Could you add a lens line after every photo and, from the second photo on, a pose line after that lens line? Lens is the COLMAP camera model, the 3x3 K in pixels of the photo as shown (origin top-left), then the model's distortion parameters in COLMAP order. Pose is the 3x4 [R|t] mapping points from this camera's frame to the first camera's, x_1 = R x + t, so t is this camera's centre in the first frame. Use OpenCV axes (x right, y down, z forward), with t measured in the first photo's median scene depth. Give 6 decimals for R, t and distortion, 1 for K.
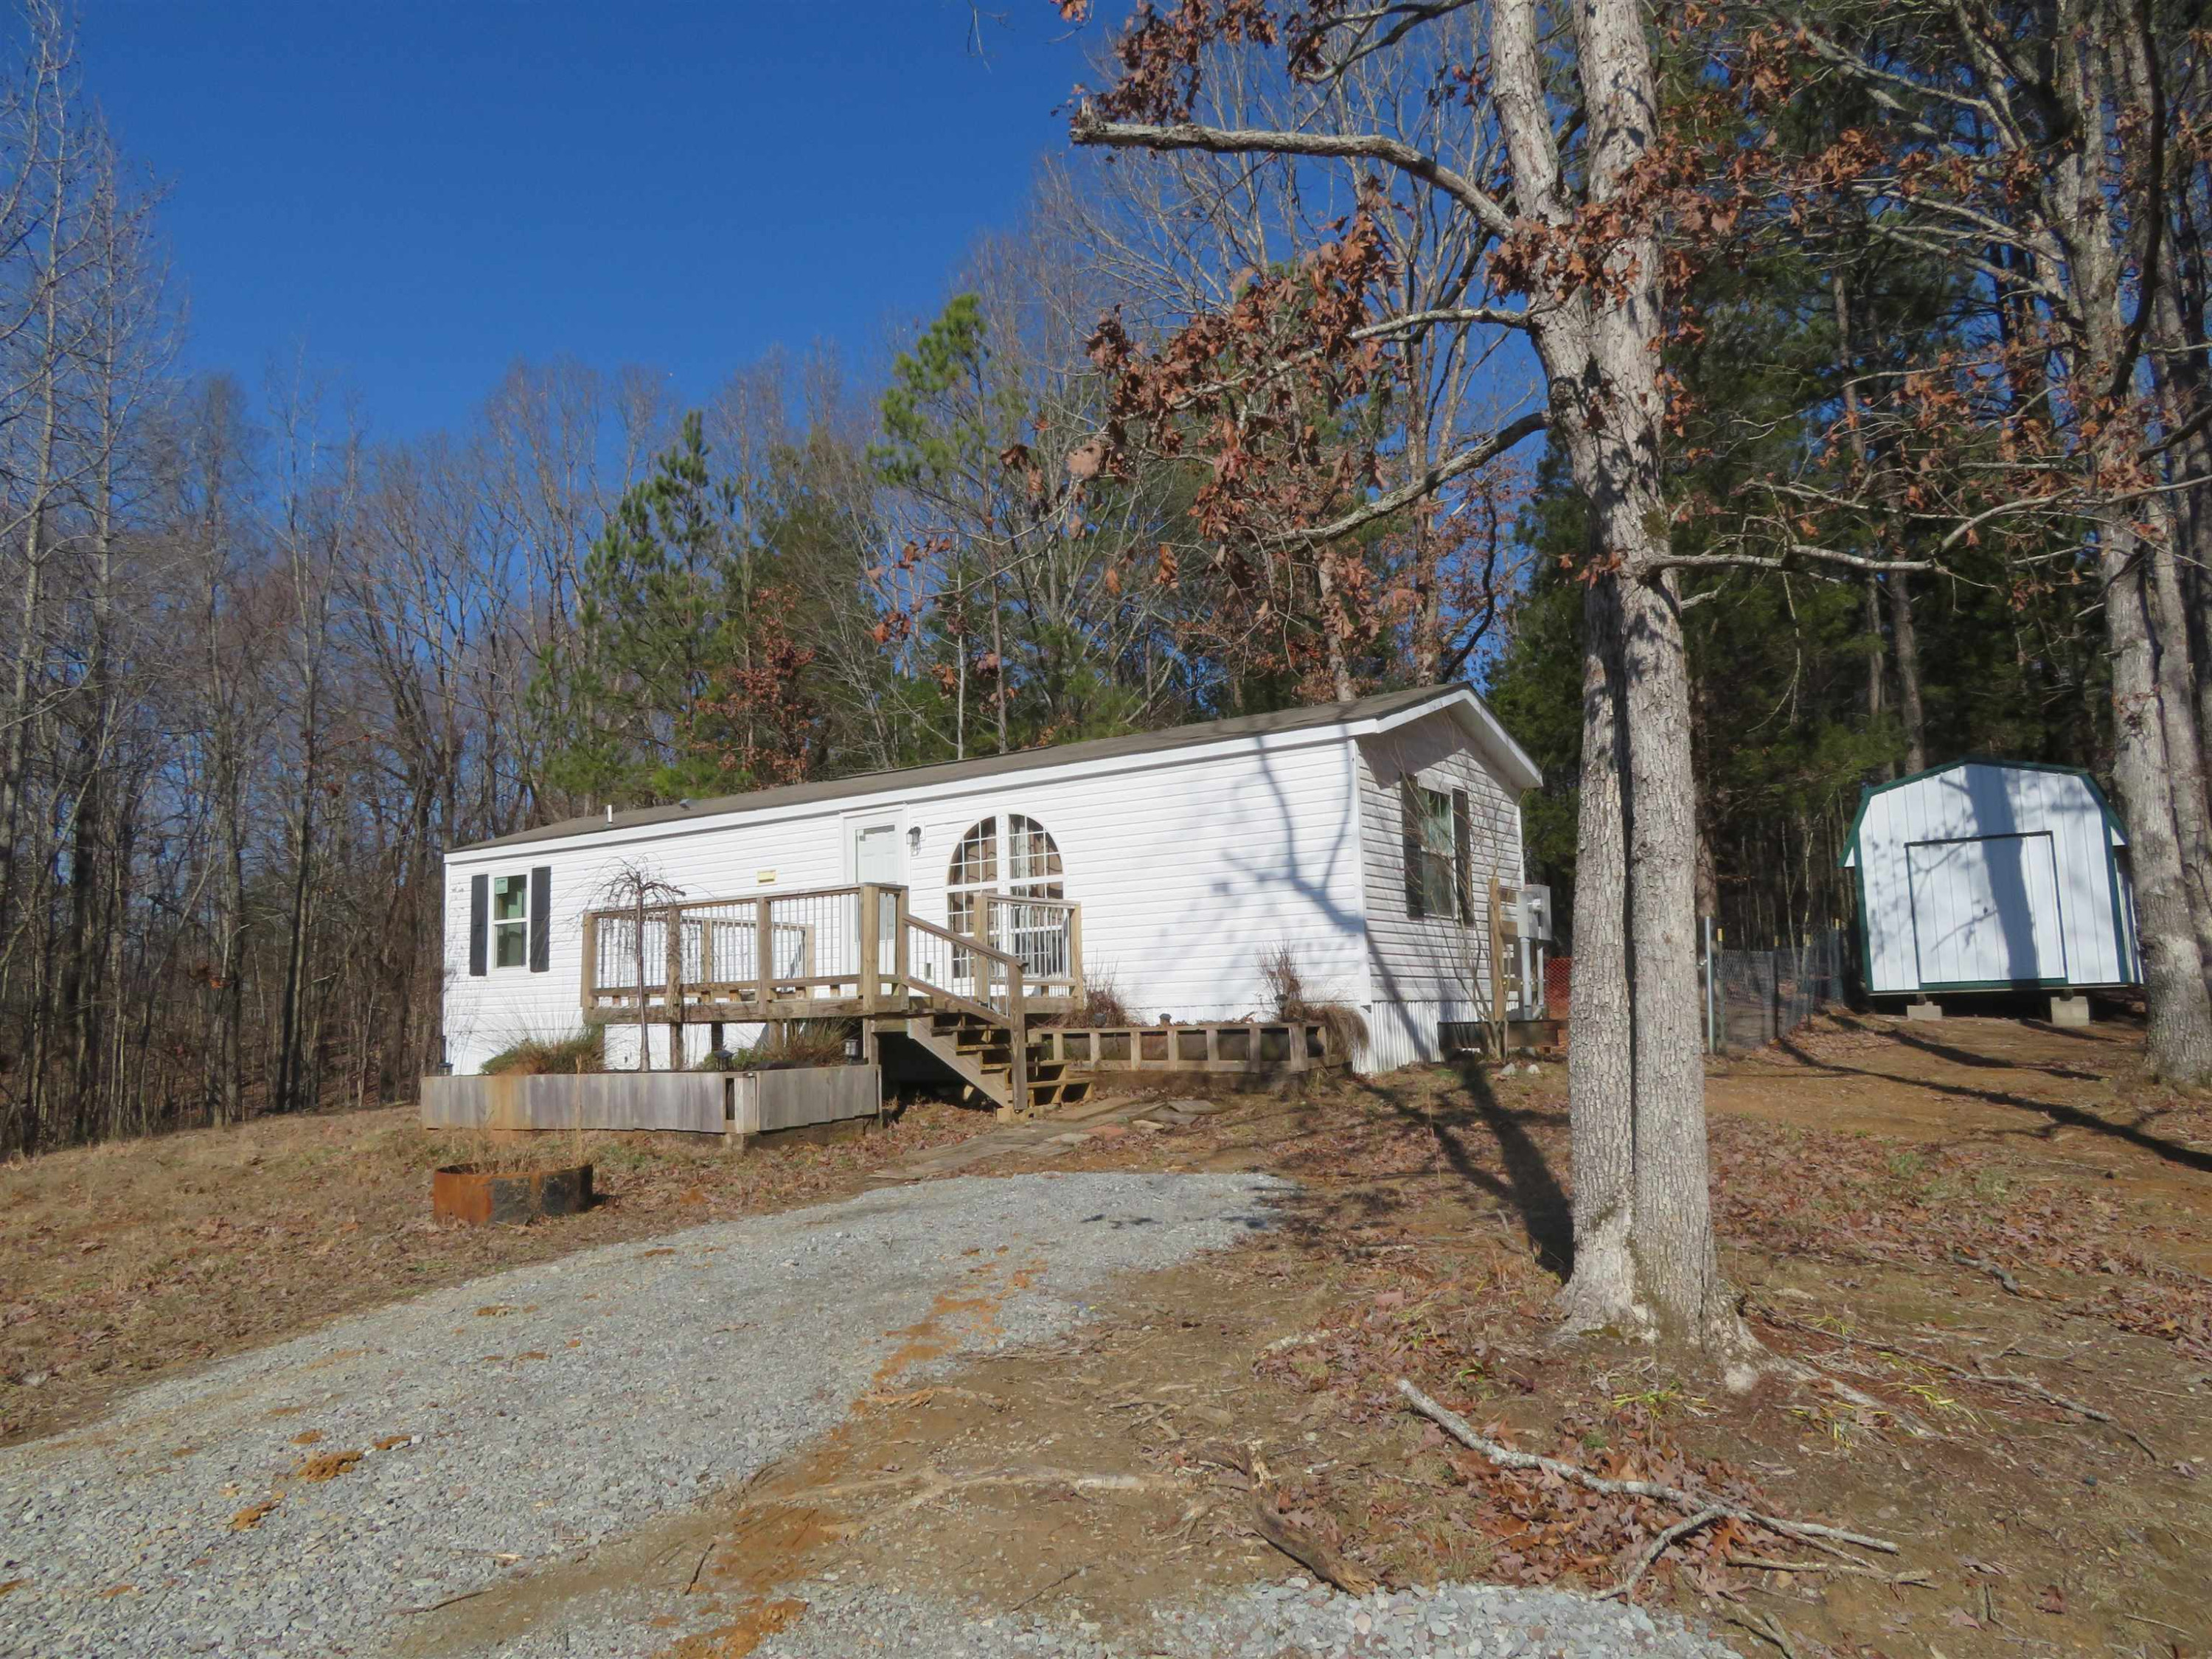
lens RADIAL K [[1537.7, 0, 1106.0], [0, 1537.7, 829.5], [0, 0, 1]] dist [-0.000156, 0.001562]
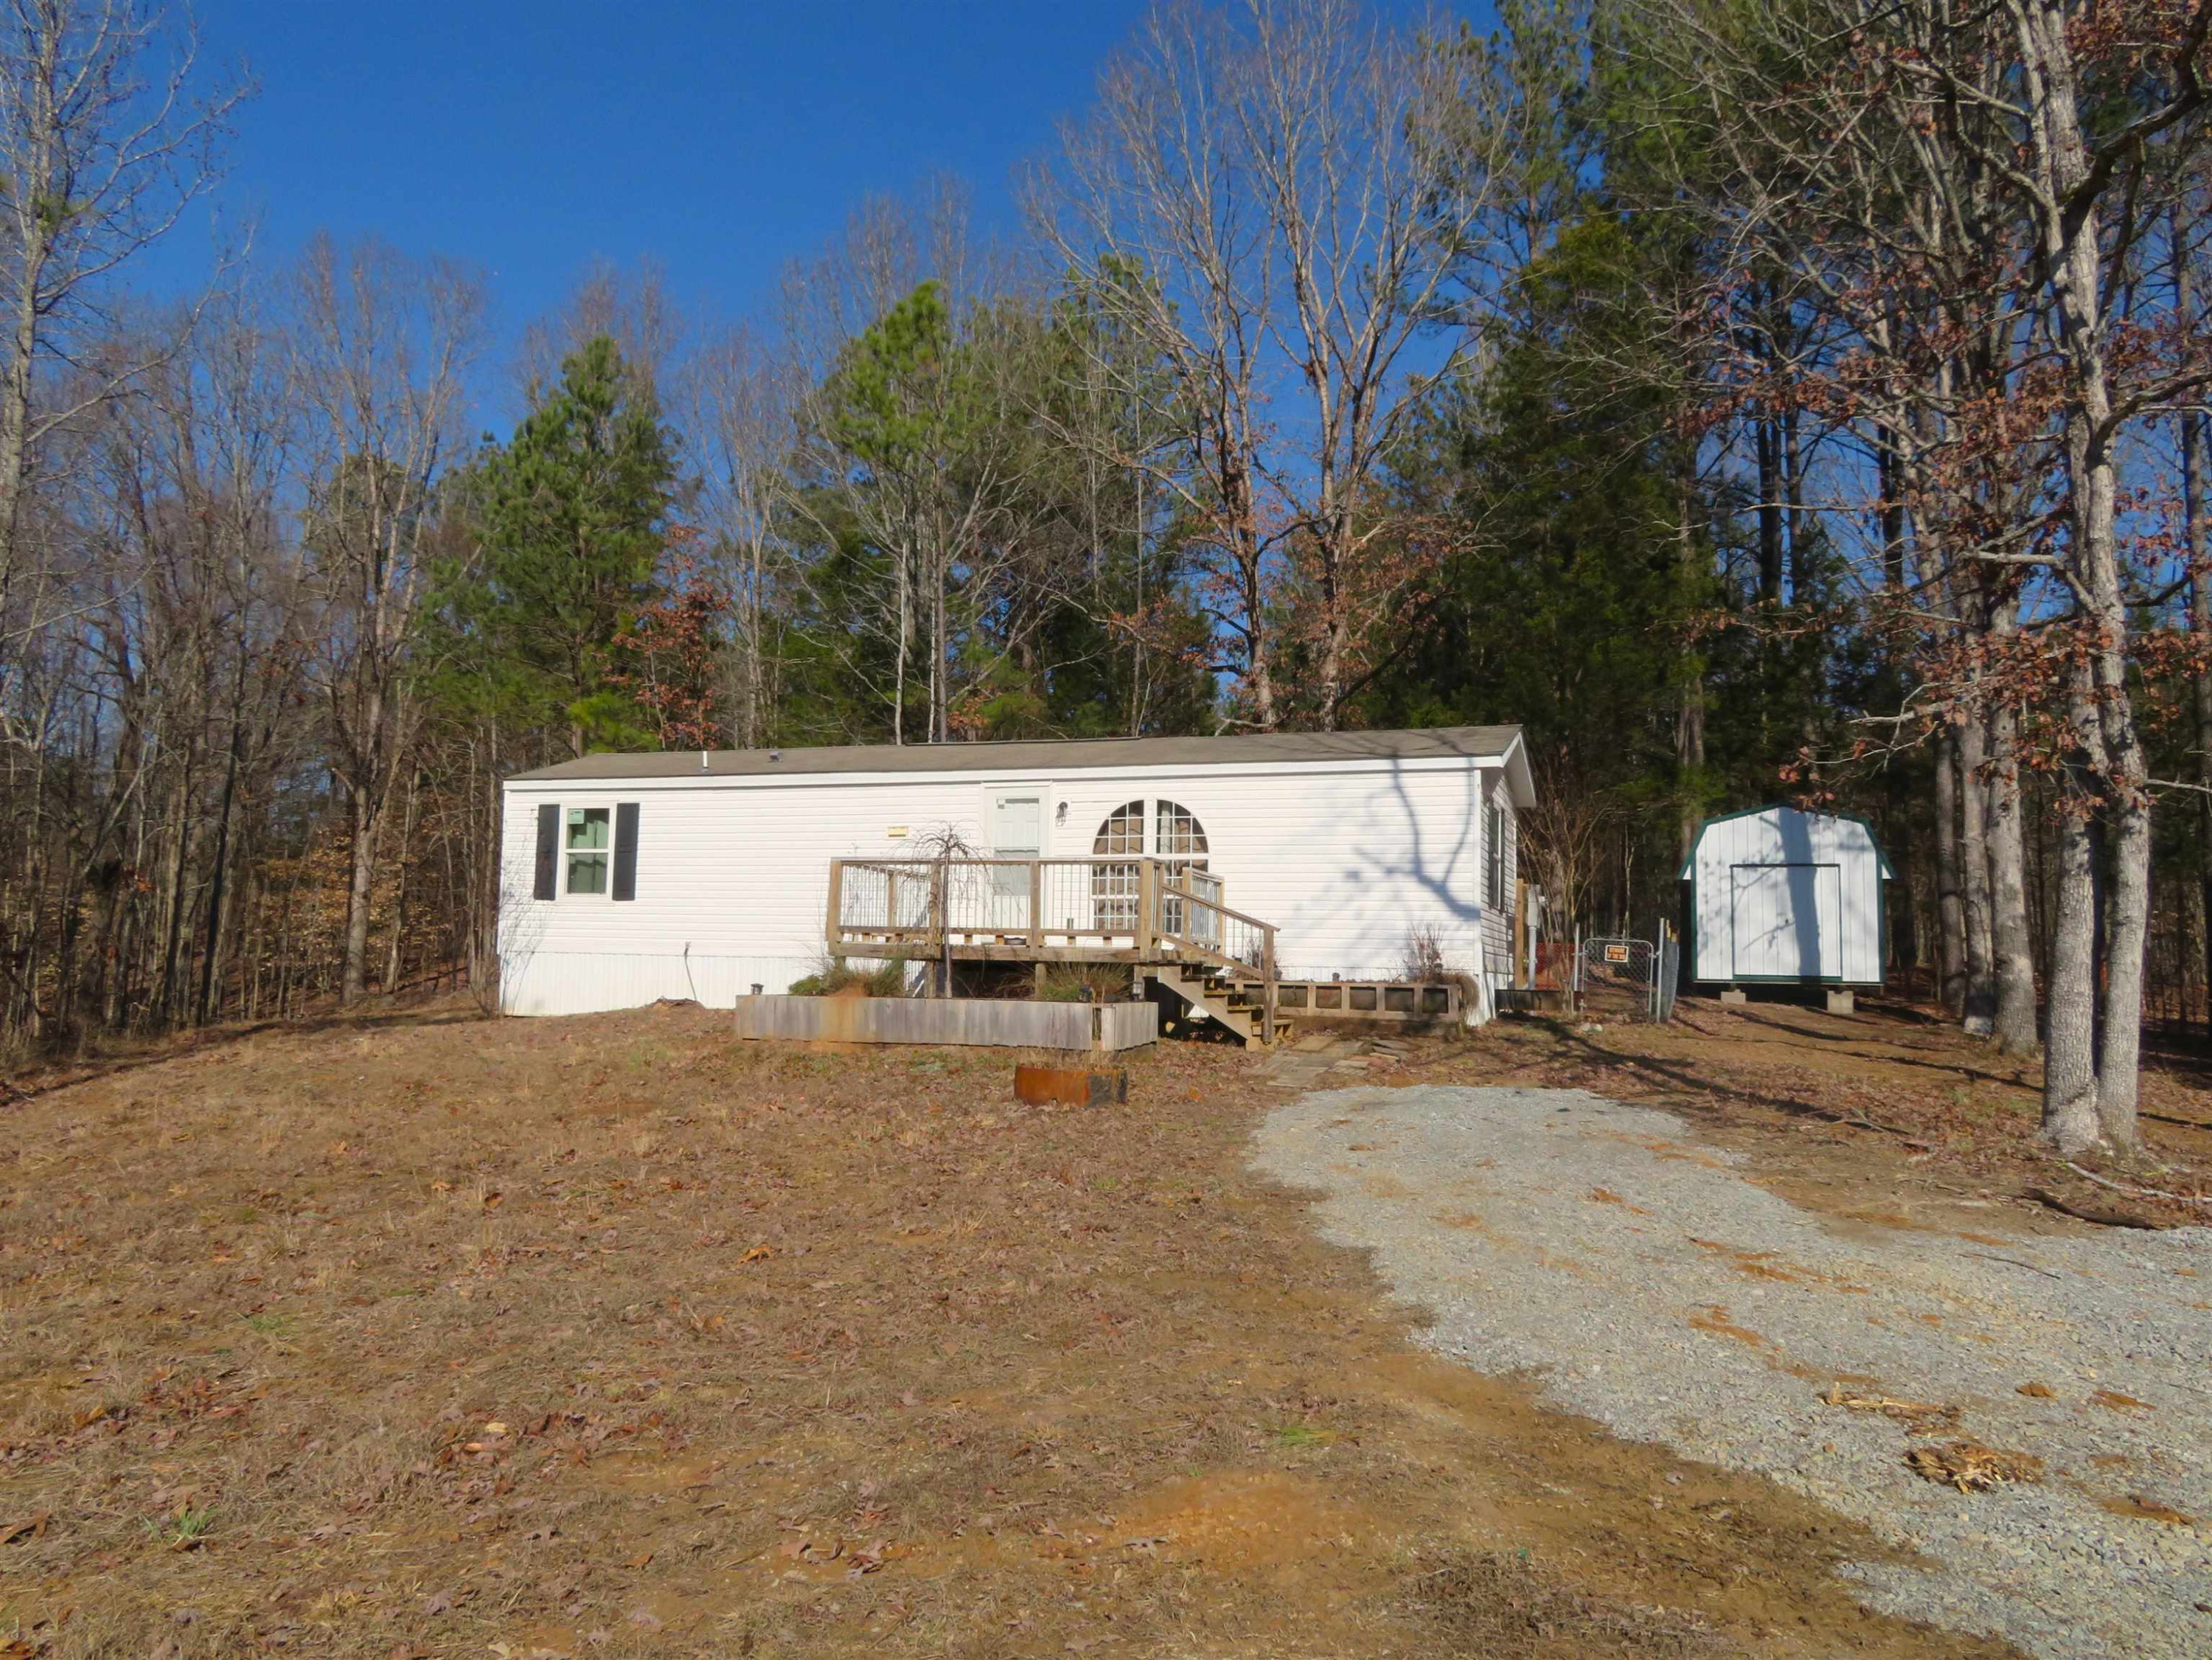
lens RADIAL K [[1579.4, 0, 1106.0], [0, 1579.4, 830.0], [0, 0, 1]] dist [-0.003894, 0.002294]
pose [[0.967863, 0.072180, 0.240895, -0.400655], [-0.080234, 0.996492, 0.023781, -0.012645], [-0.238334, -0.042344, 0.970260, -0.193143]]
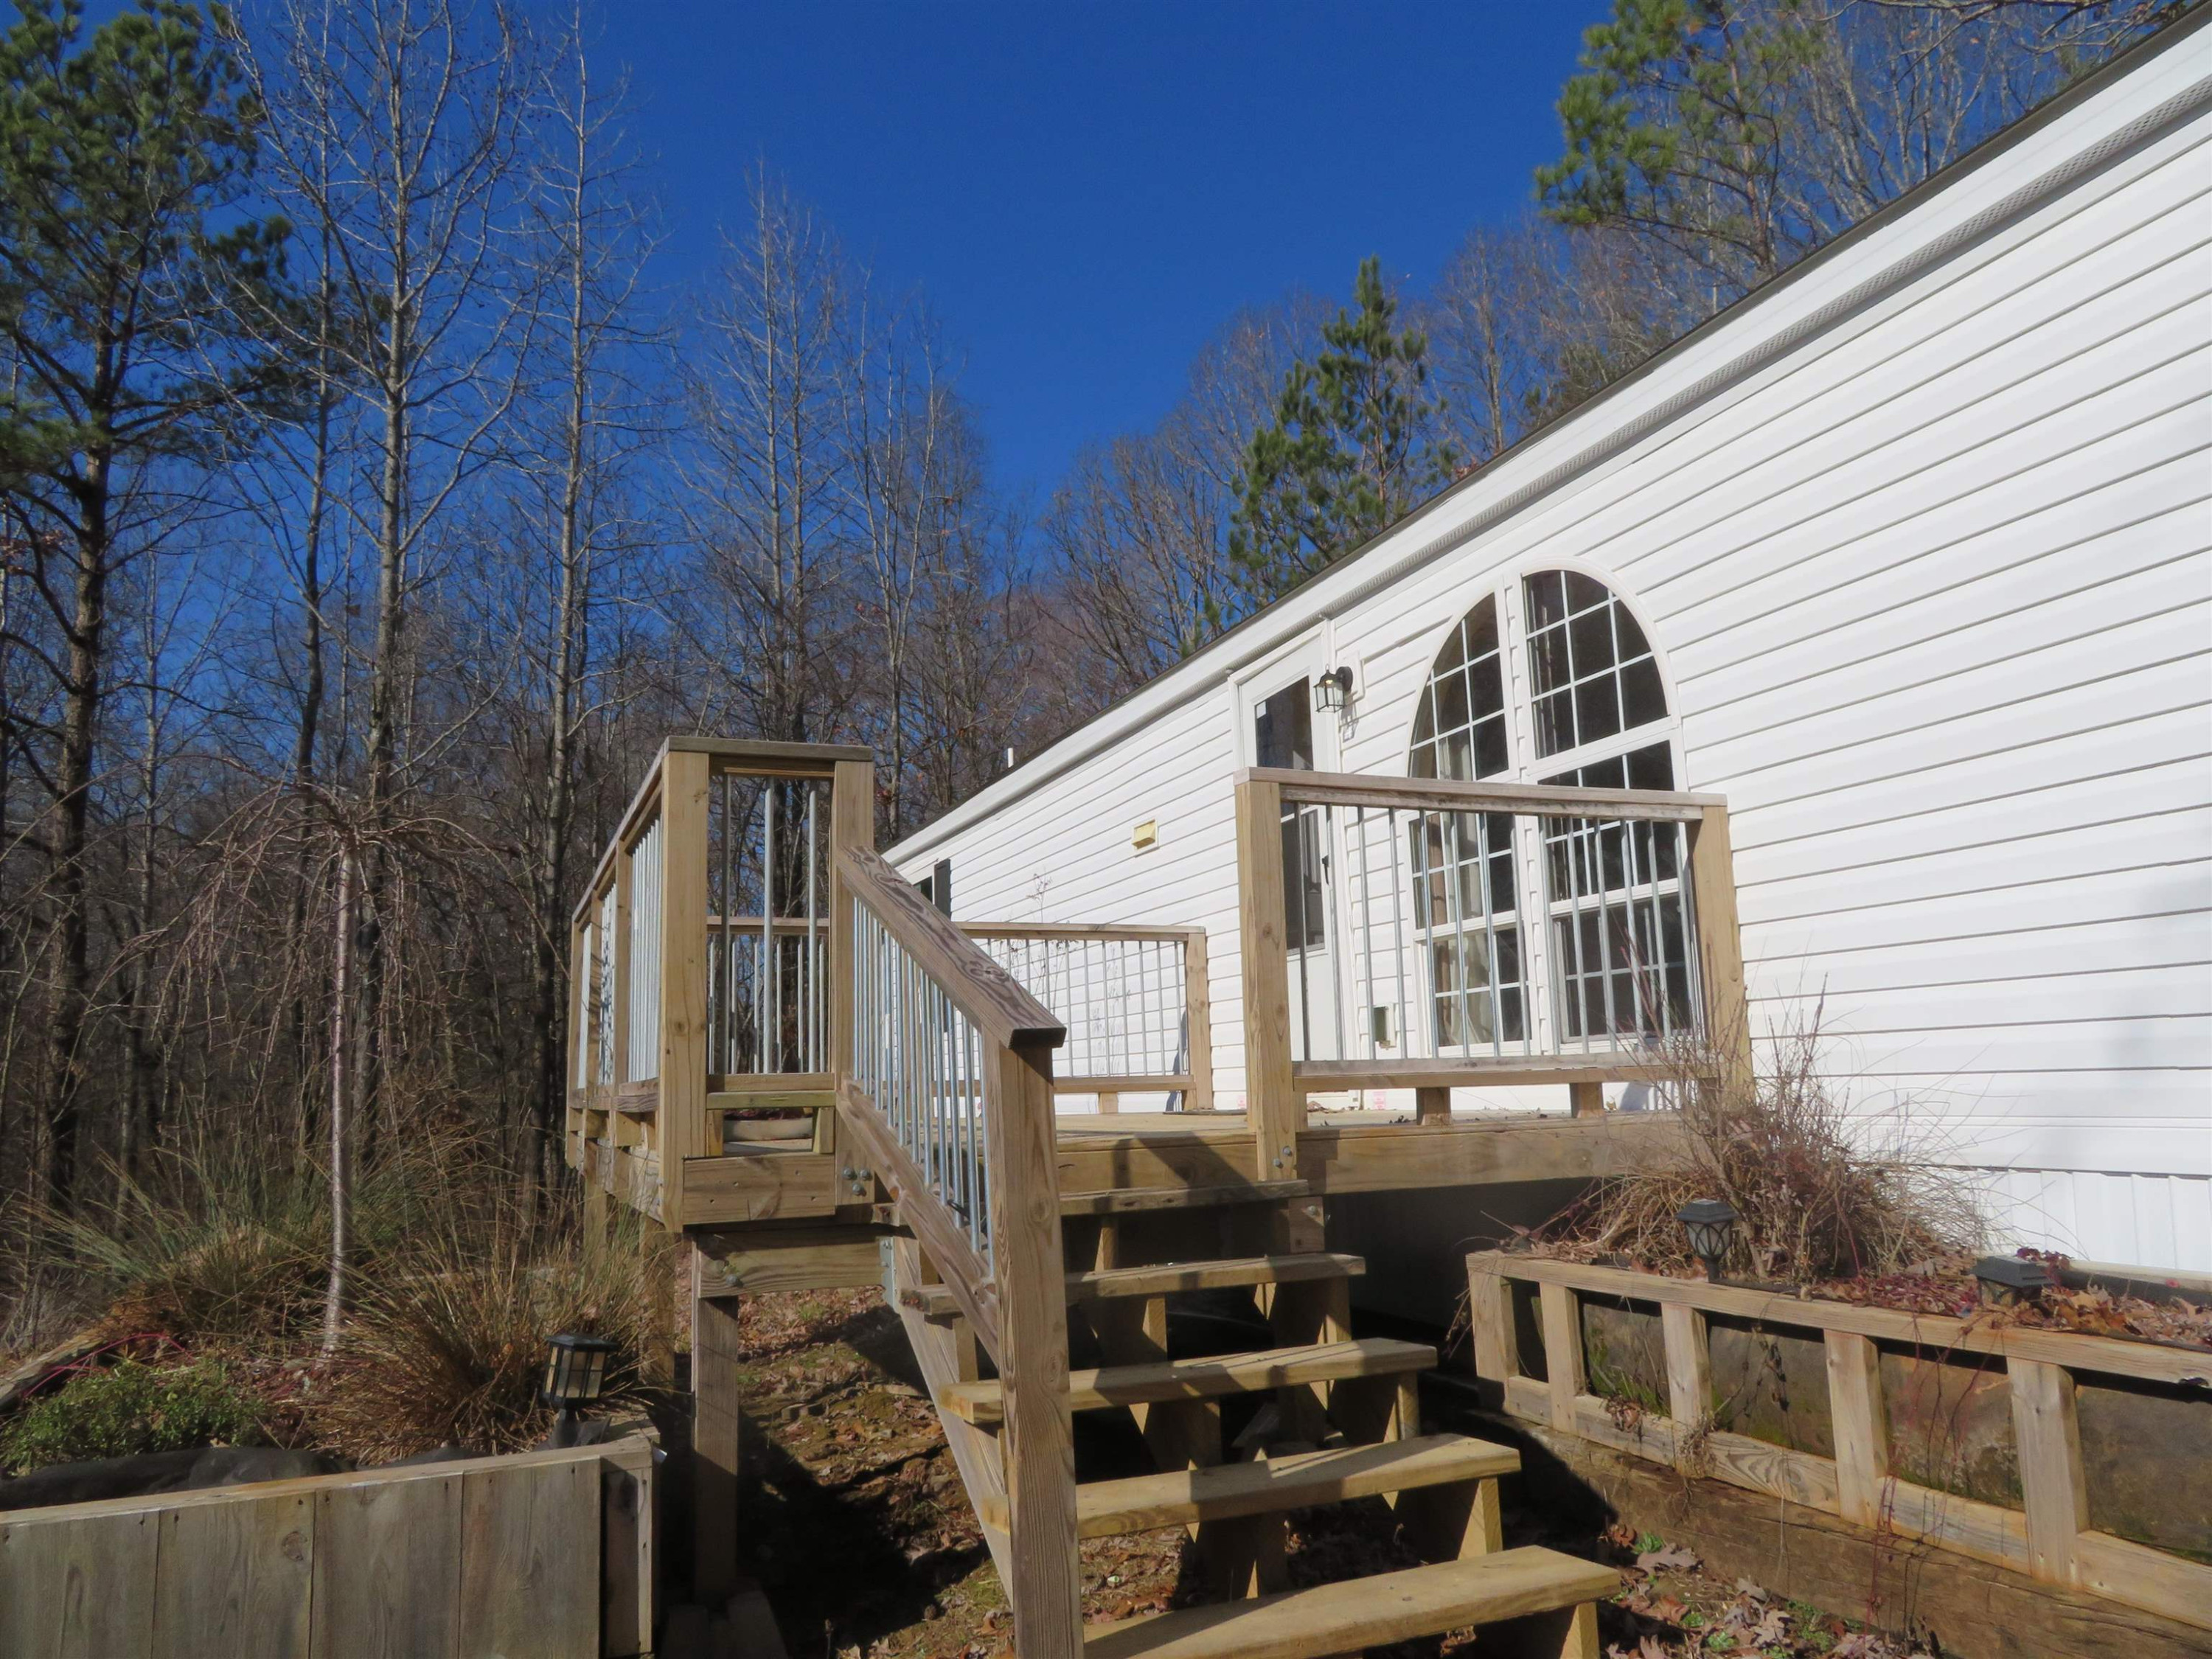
lens RADIAL K [[1579.3, 0, 1106.0], [0, 1579.3, 829.5], [0, 0, 1]] dist [-0.003894, 0.002294]
pose [[0.833721, -0.086097, -0.545433, 0.049595], [0.077659, 0.996234, -0.038552, 0.054058], [0.546698, -0.010216, 0.837267, 0.648577]]
